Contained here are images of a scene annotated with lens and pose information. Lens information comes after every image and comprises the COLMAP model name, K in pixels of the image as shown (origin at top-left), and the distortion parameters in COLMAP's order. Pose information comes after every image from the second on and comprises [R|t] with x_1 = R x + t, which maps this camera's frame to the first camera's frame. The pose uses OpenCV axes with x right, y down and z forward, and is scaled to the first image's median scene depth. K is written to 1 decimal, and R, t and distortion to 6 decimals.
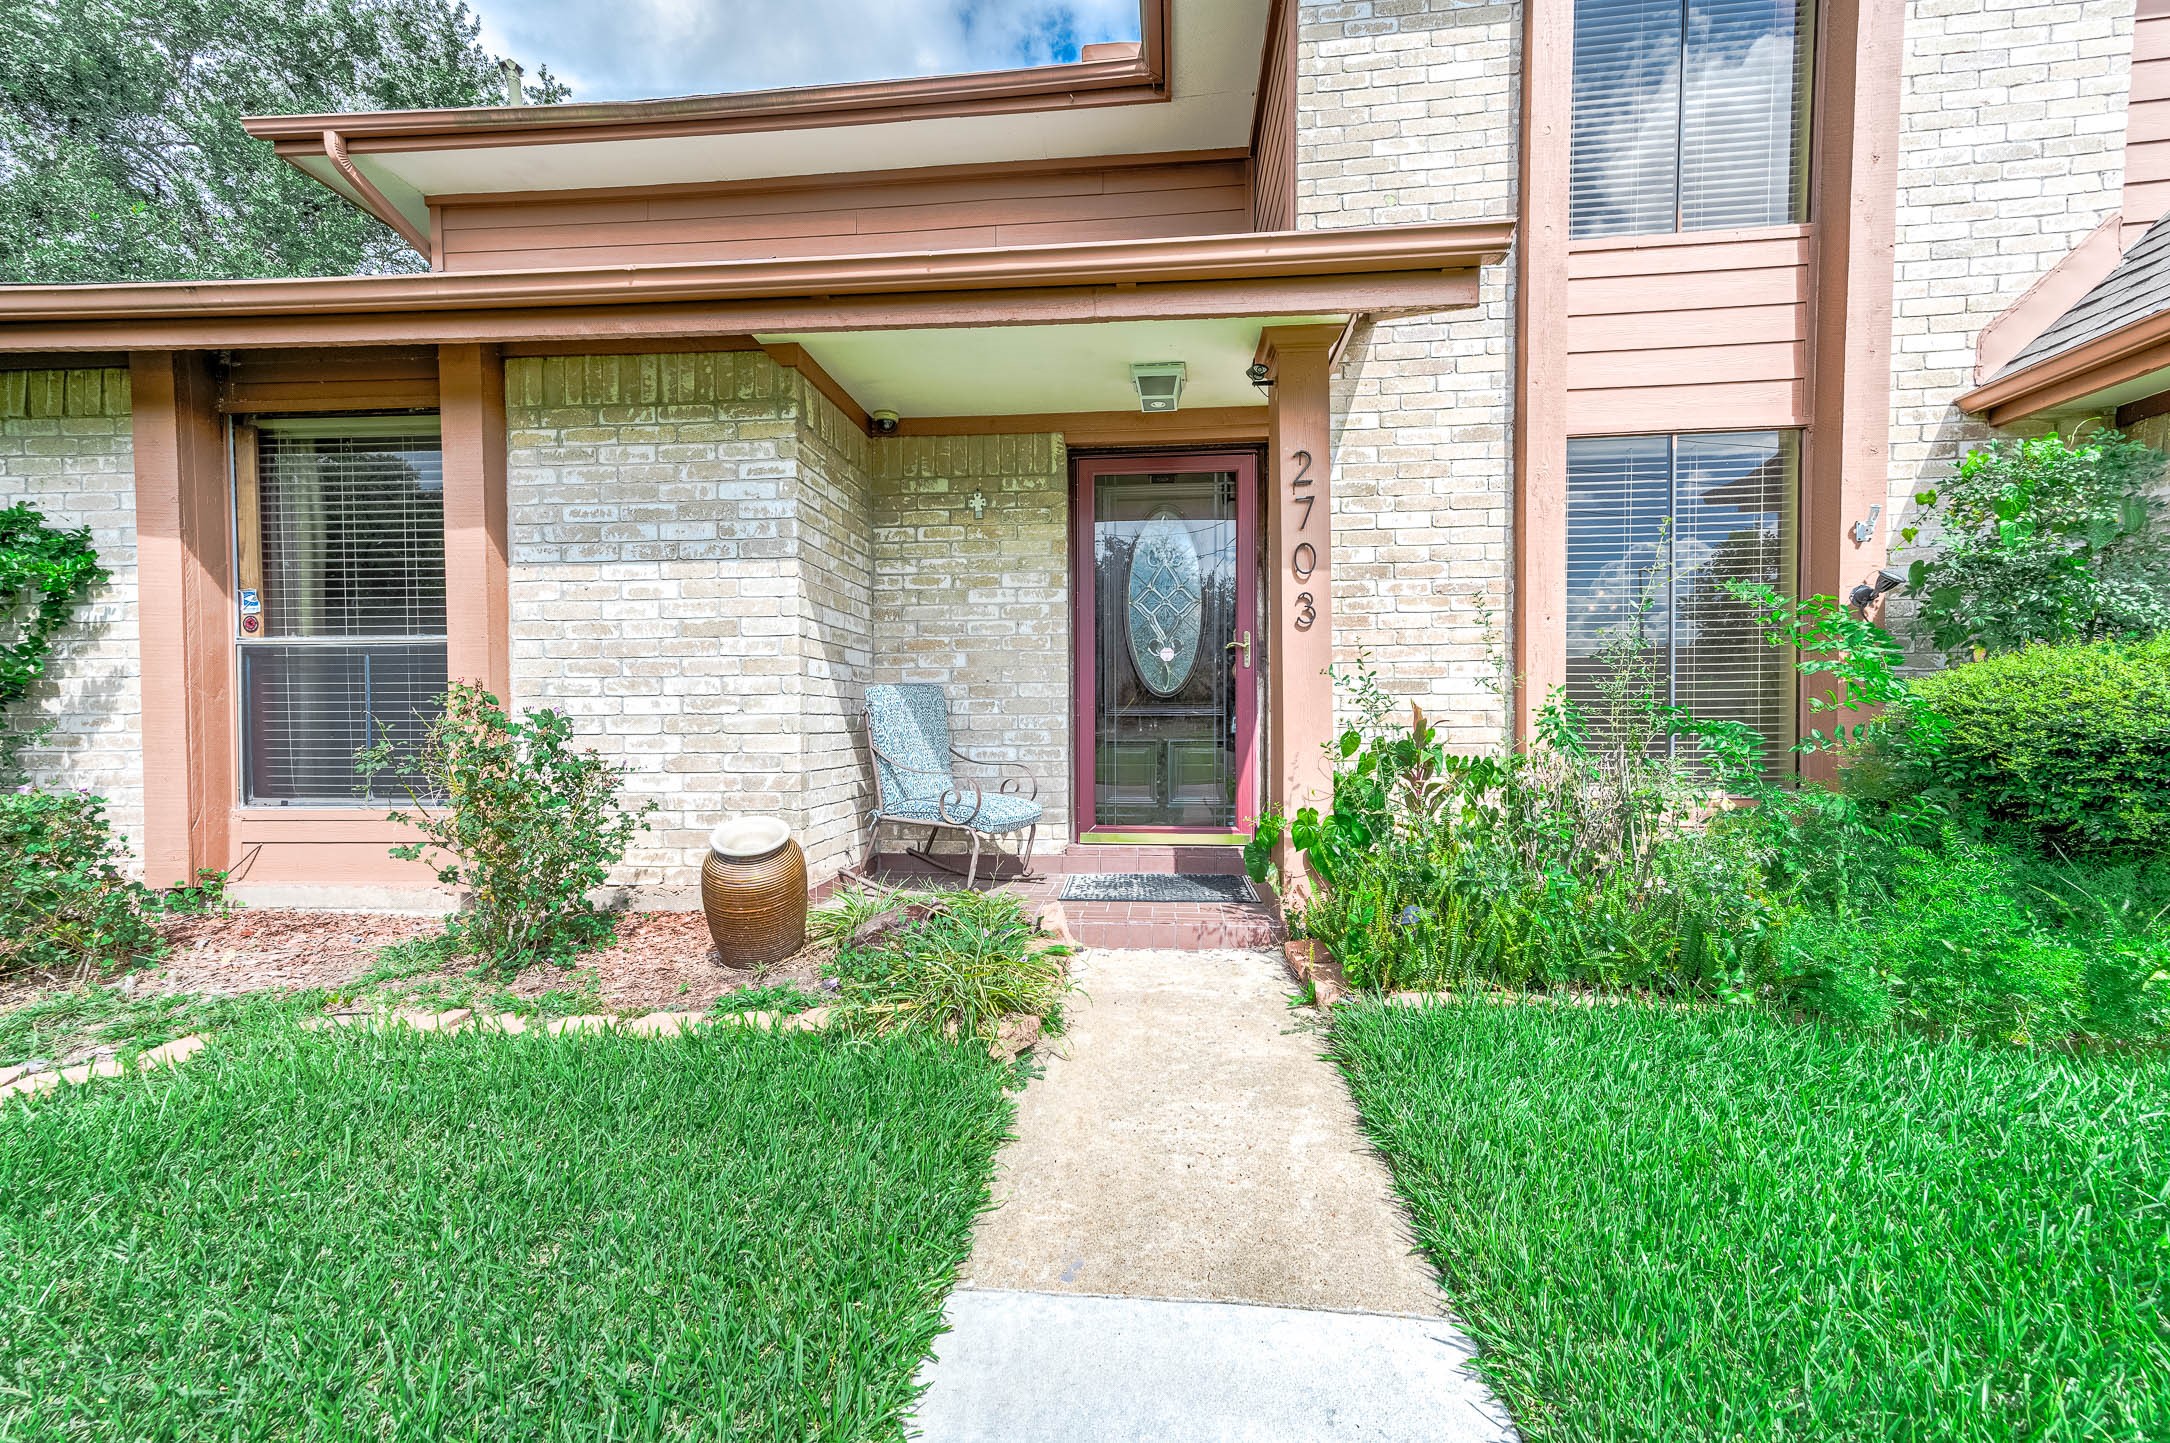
lens RADIAL K [[911.7, 0, 1086.8], [0, 911.7, 725.2], [0, 0, 1]] dist [0.030130, 0.001461]
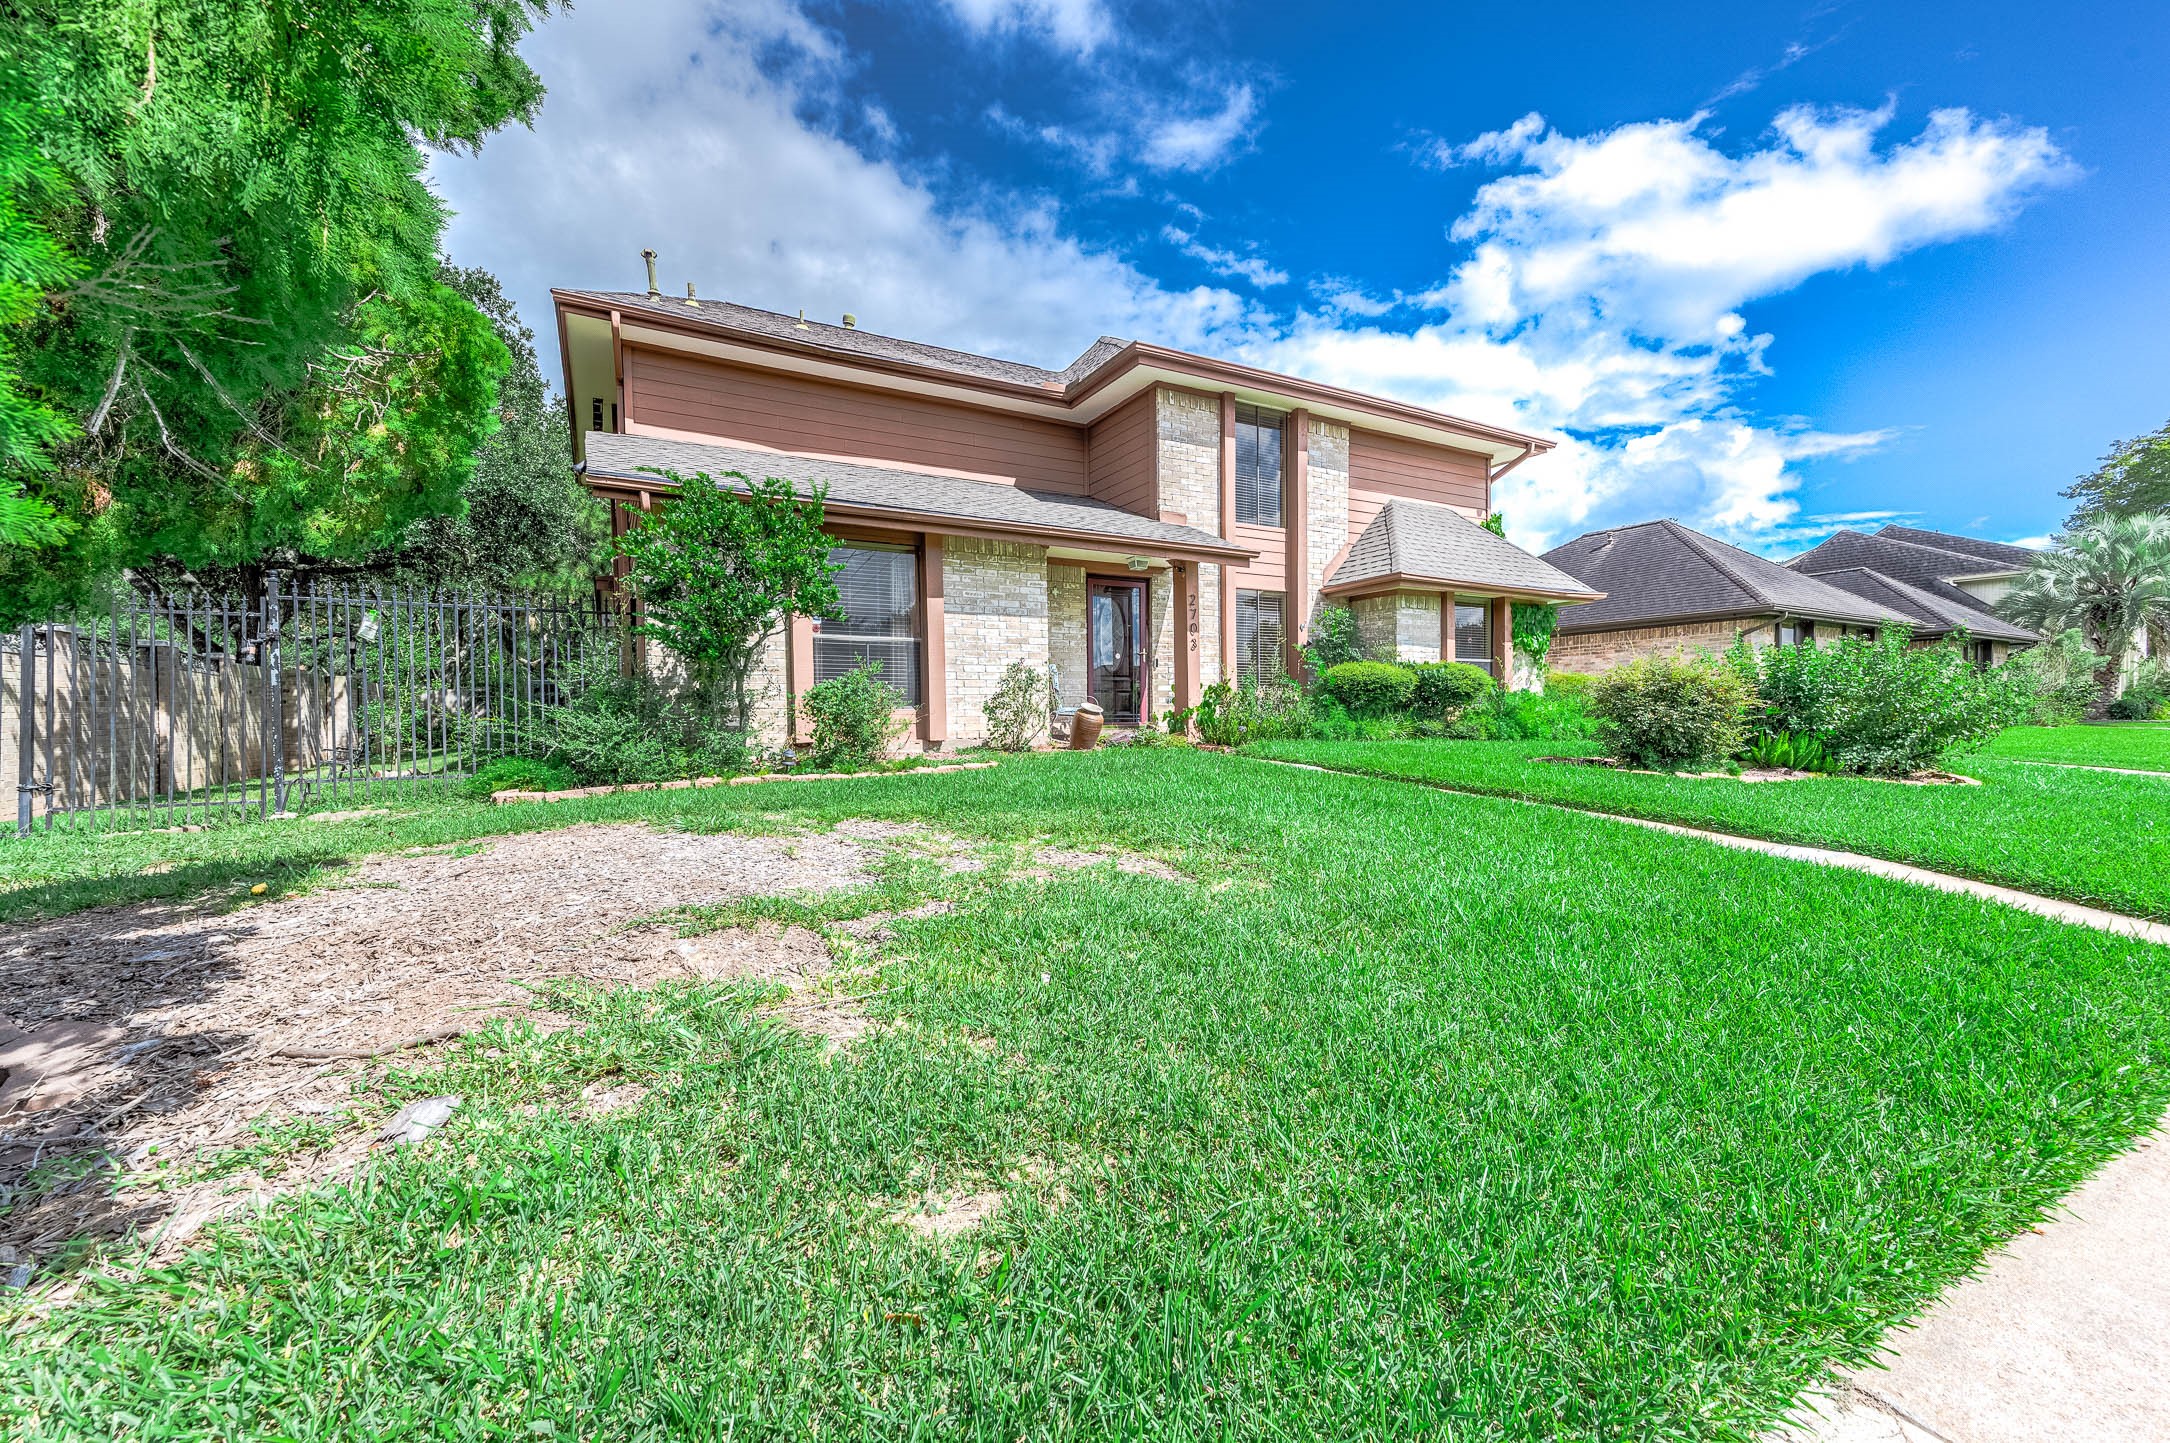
lens RADIAL K [[911.7, 0, 1089.7], [0, 911.7, 719.2], [0, 0, 1]] dist [0.030130, 0.001461]
pose [[0.812287, -0.004672, 0.583240, -1.591168], [0.009709, 0.999938, -0.005511, 0.122916], [-0.583178, 0.010139, 0.812281, -1.129863]]
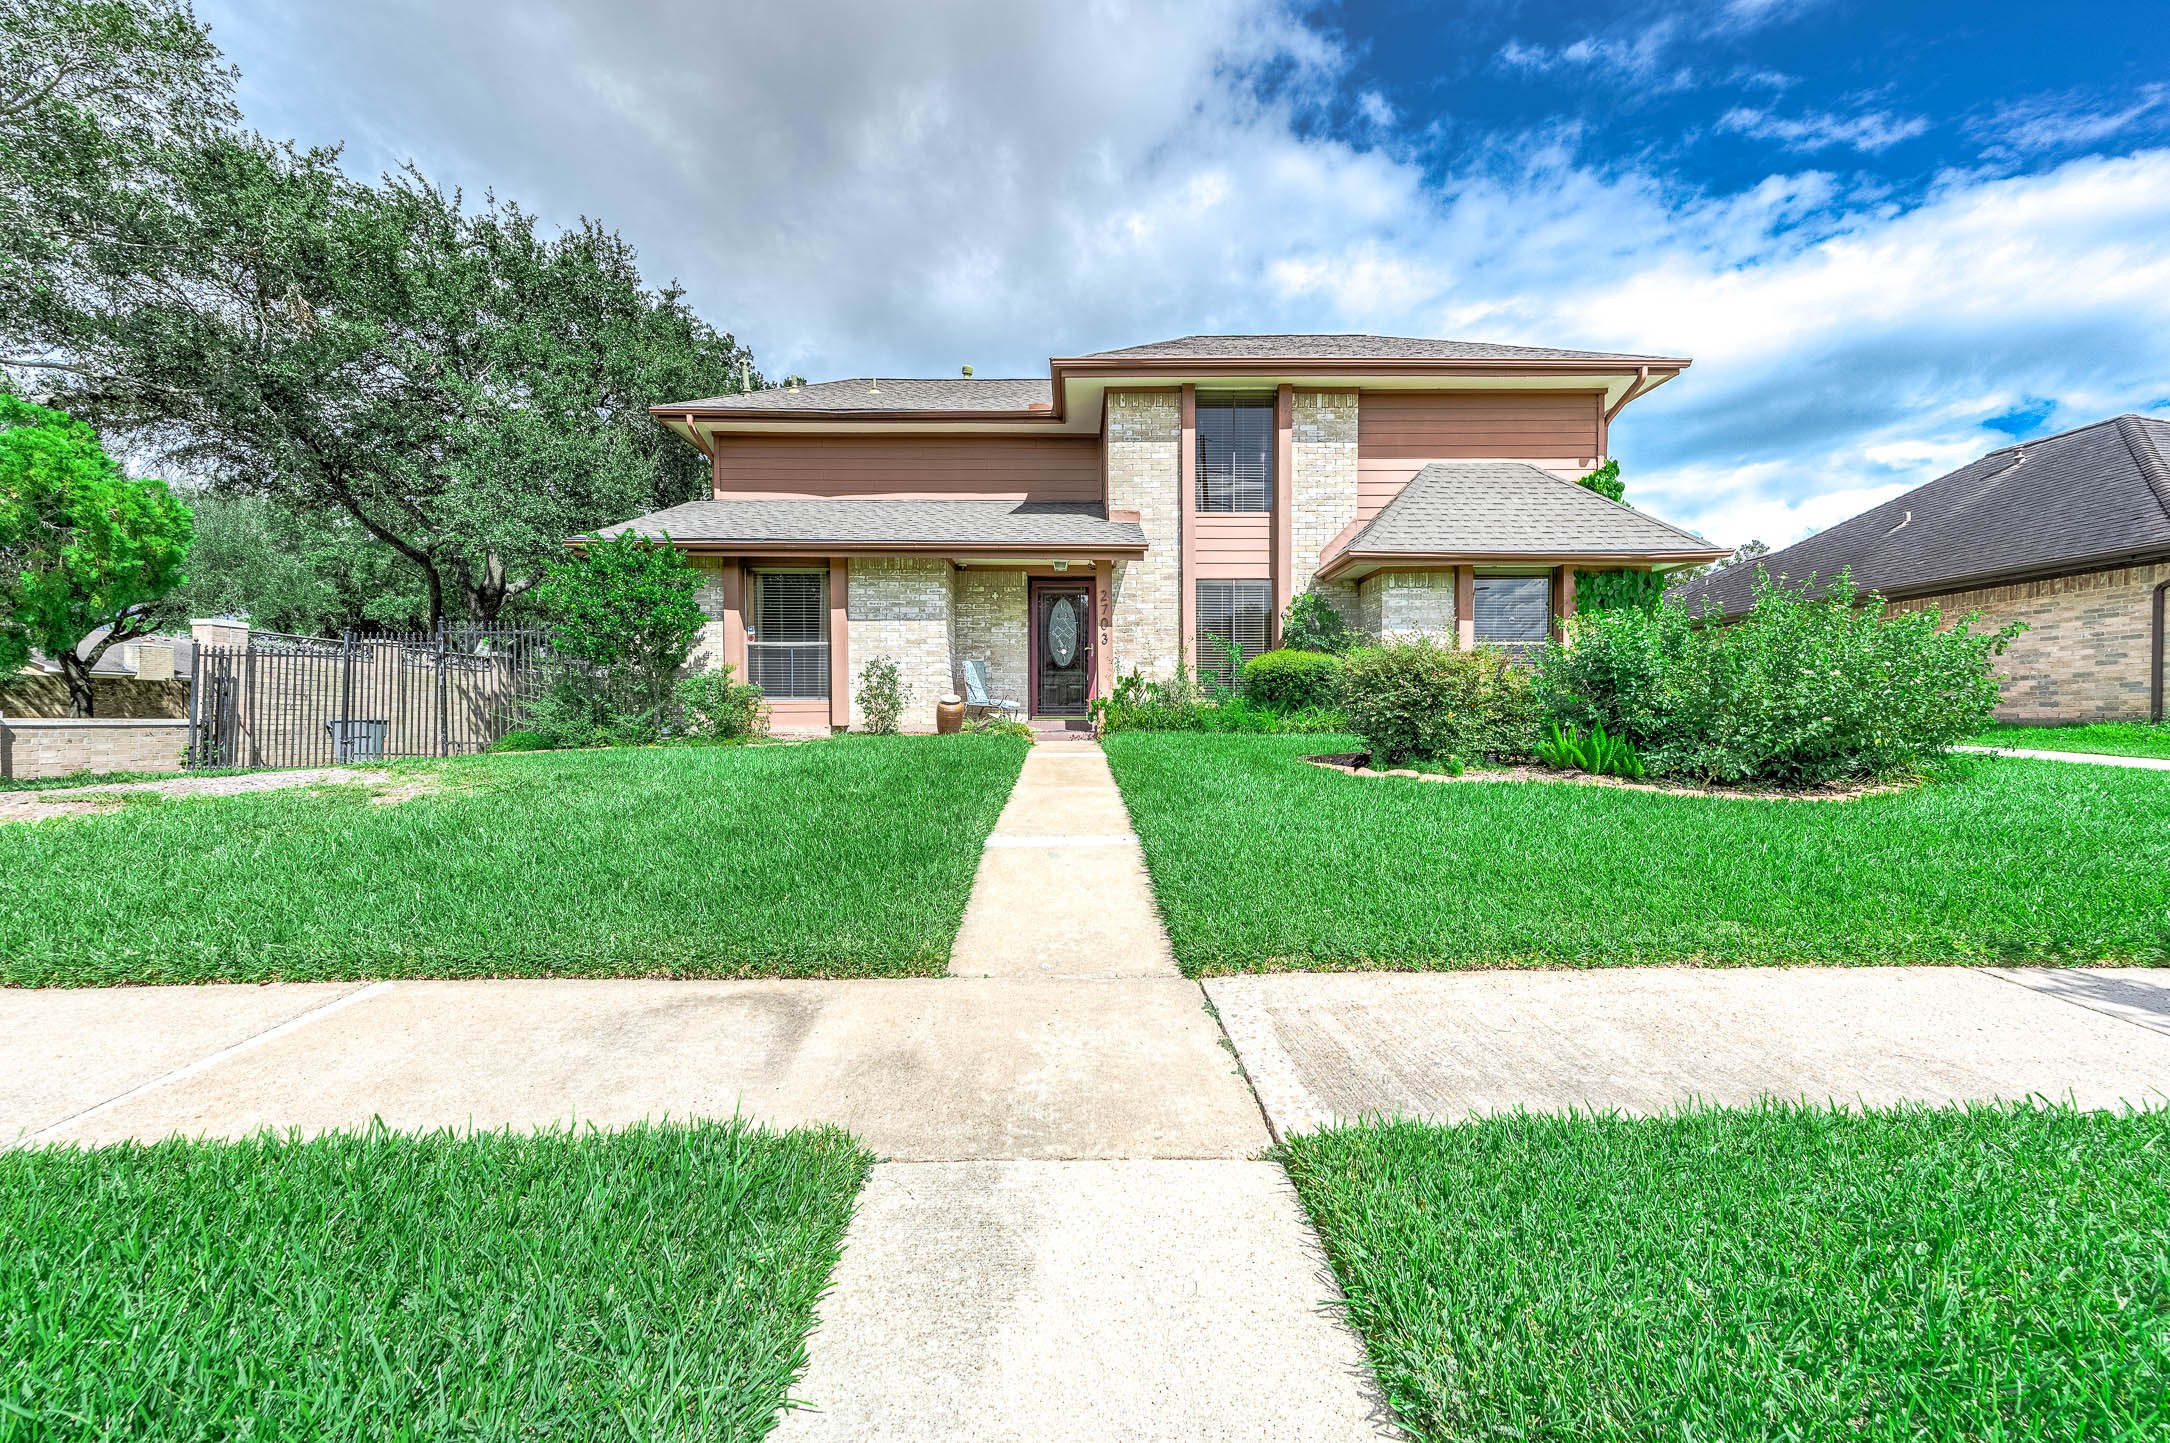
lens RADIAL K [[911.7, 0, 1084.2], [0, 911.7, 722.1], [0, 0, 1]] dist [0.030130, 0.001461]
pose [[0.995168, 0.002375, 0.098155, -0.130300], [-0.001948, 0.999988, -0.004442, 0.160384], [-0.098164, 0.004229, 0.995161, -1.897773]]
